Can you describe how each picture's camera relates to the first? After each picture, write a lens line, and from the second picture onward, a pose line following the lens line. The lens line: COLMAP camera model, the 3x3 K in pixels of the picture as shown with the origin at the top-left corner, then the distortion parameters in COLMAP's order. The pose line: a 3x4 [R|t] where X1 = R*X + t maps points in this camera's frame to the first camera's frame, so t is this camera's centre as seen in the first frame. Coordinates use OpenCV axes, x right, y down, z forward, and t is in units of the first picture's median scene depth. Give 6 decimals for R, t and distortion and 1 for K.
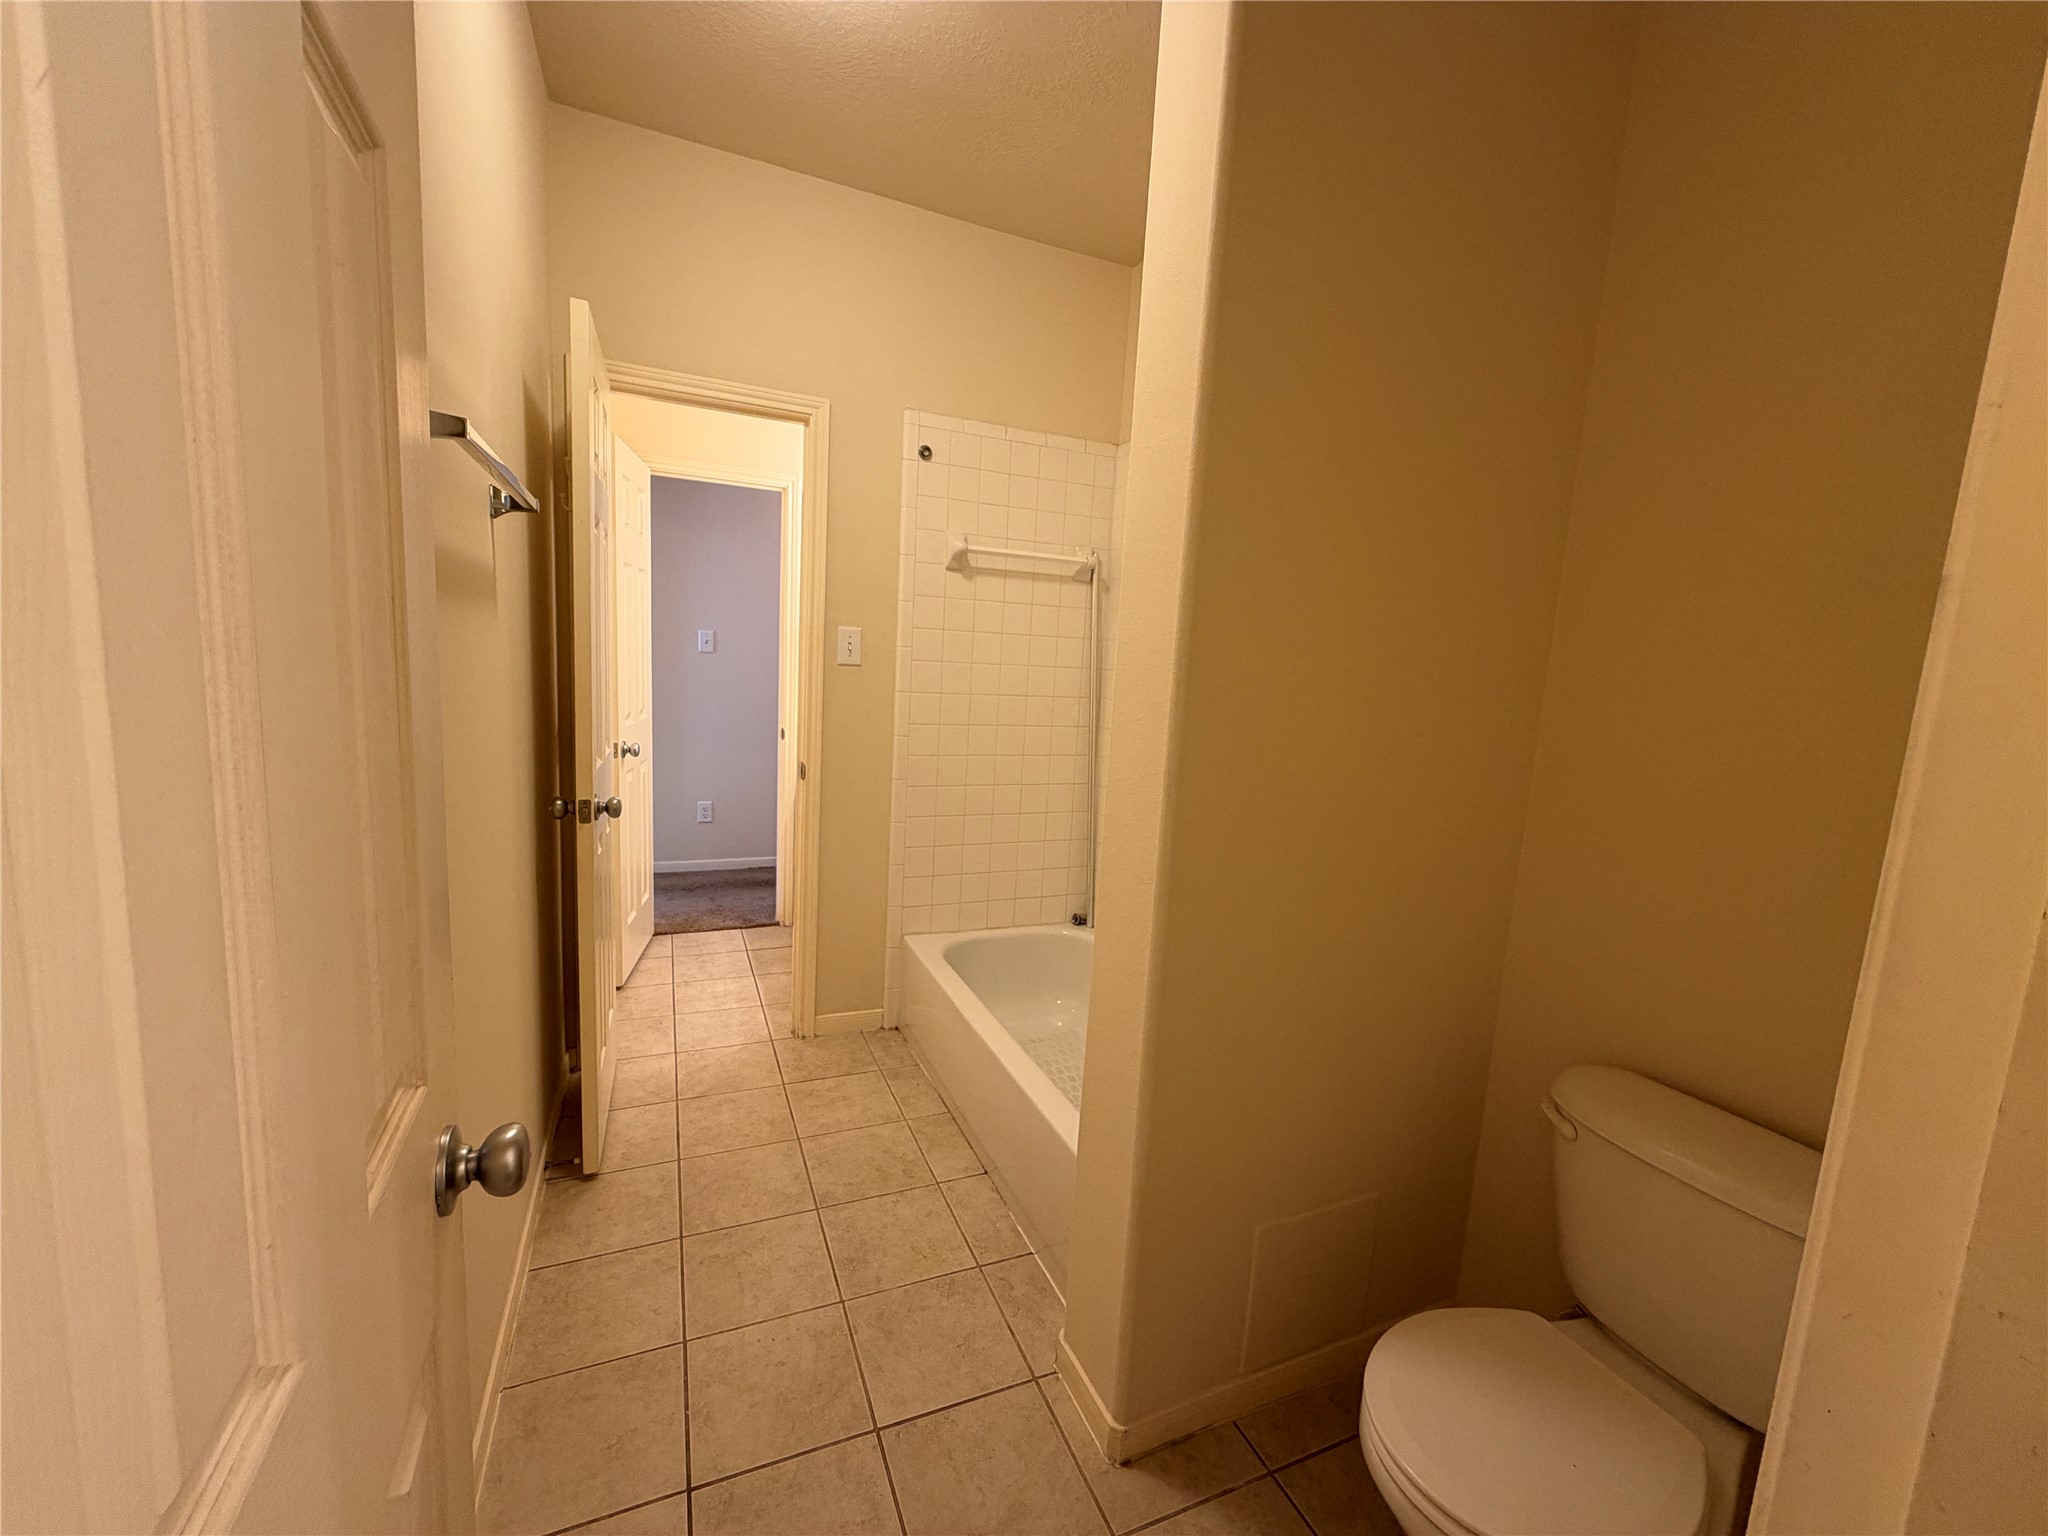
lens RADIAL K [[814.8, 0, 1022.5], [0, 814.8, 768.5], [0, 0, 1]] dist [-0.002142, 0.000625]
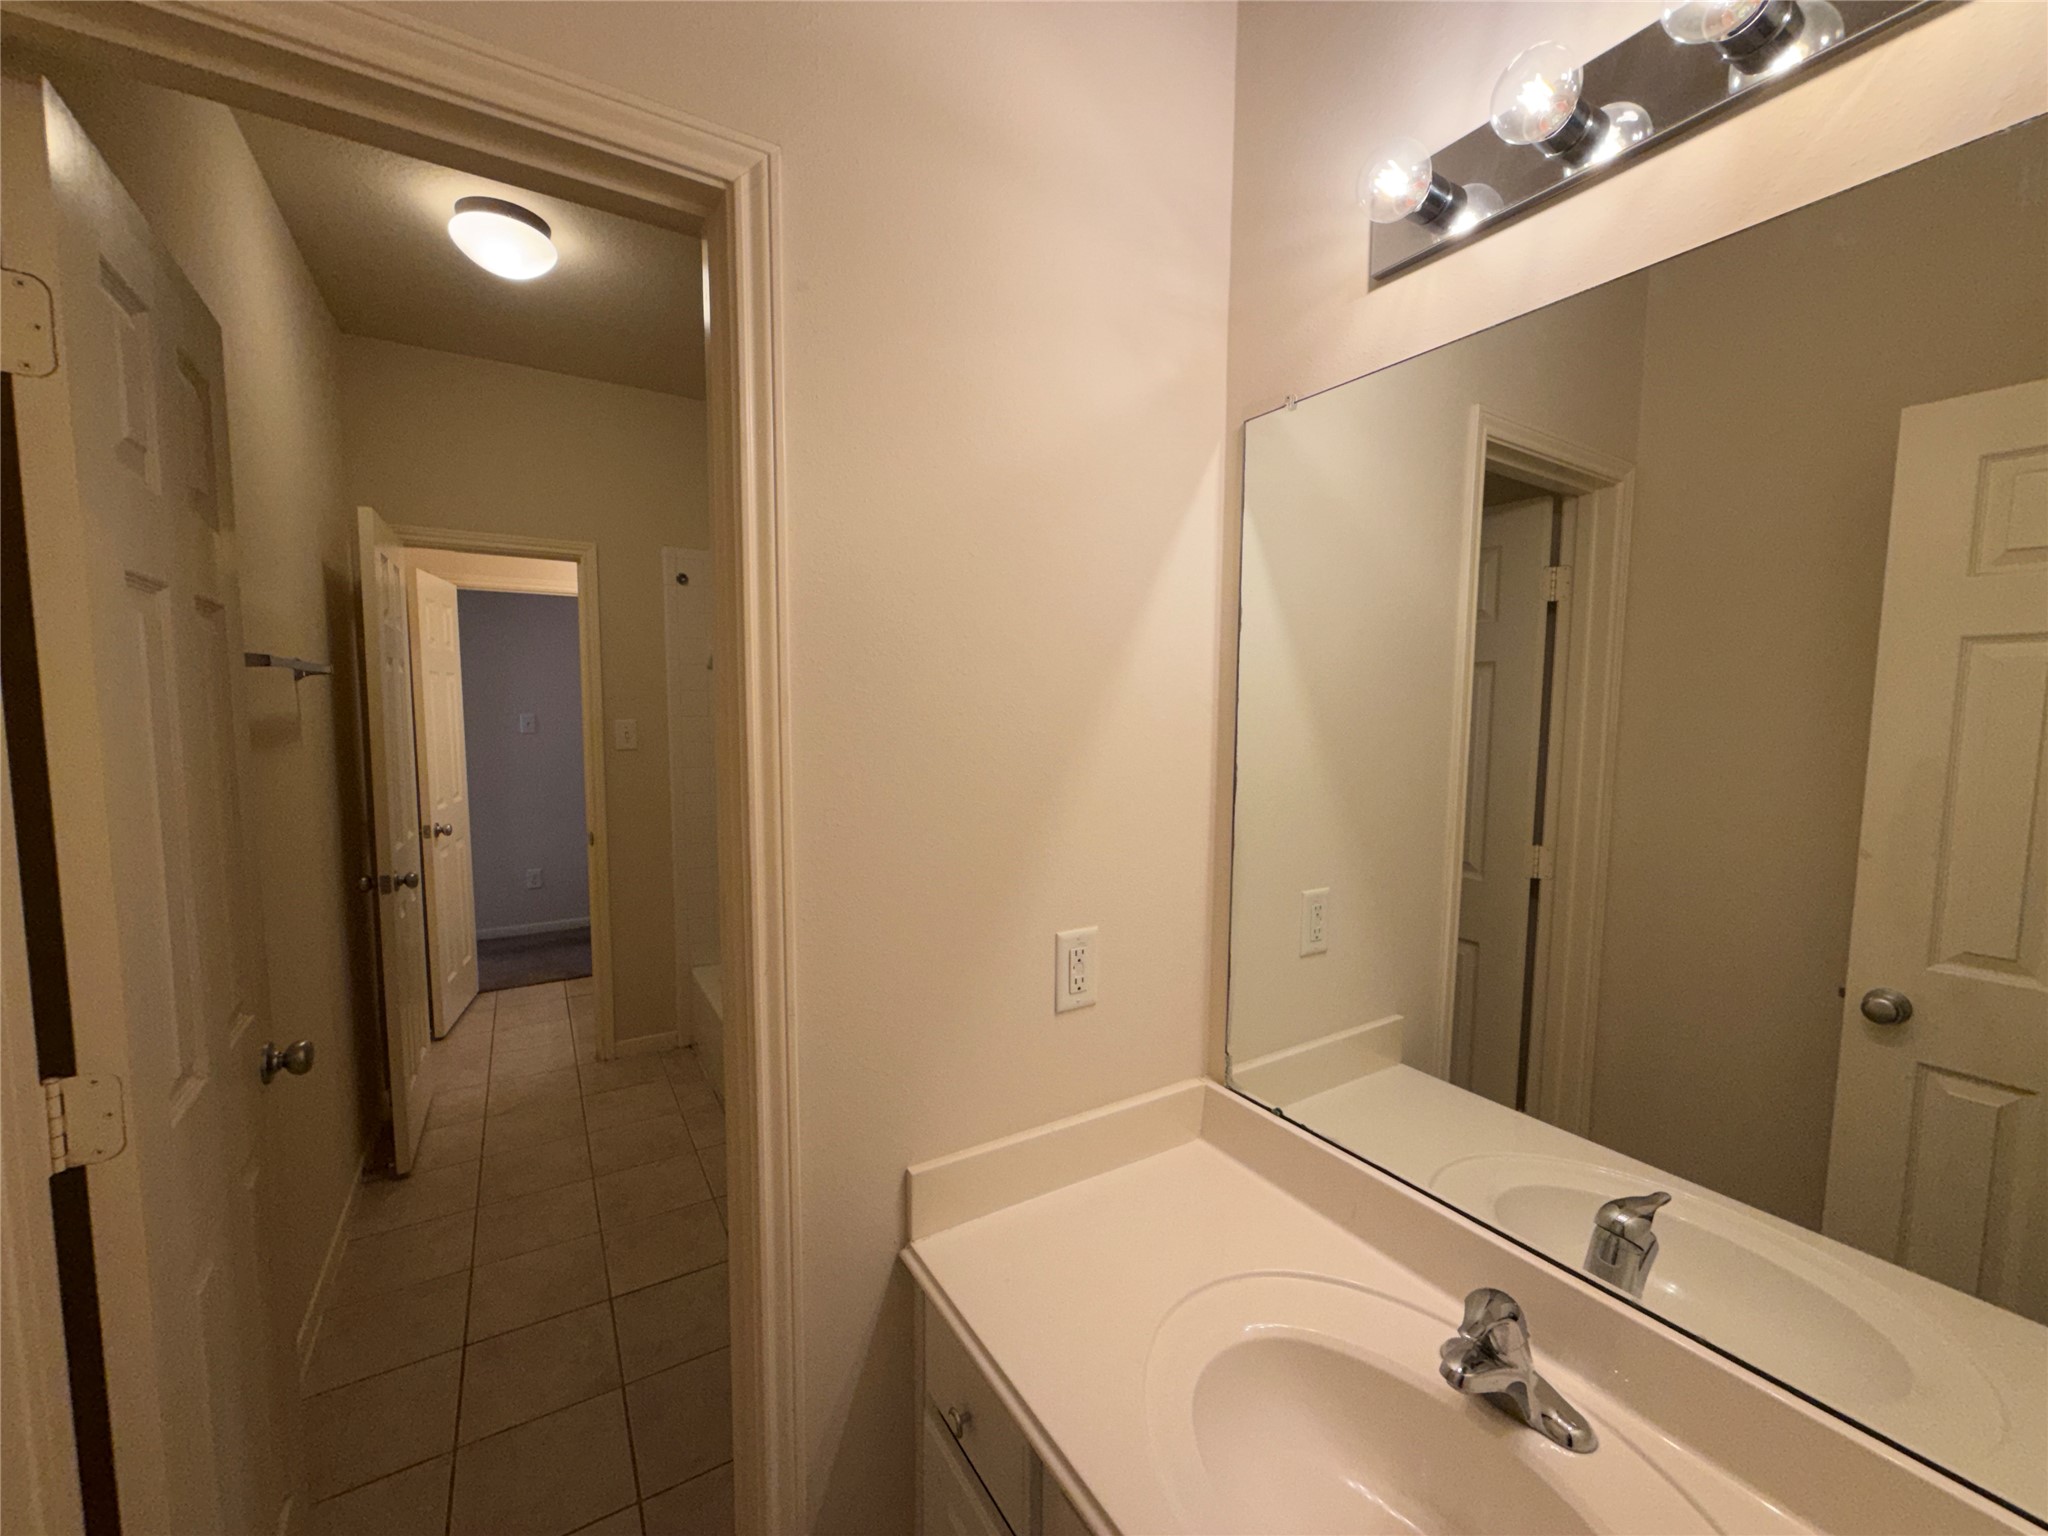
lens RADIAL K [[814.8, 0, 1021.8], [0, 814.8, 769.8], [0, 0, 1]] dist [-0.002142, 0.000625]
pose [[0.989498, -0.061692, 0.130722, 0.219821], [0.067693, 0.996823, -0.041966, -0.004652], [-0.127718, 0.050374, 0.990530, -0.302654]]
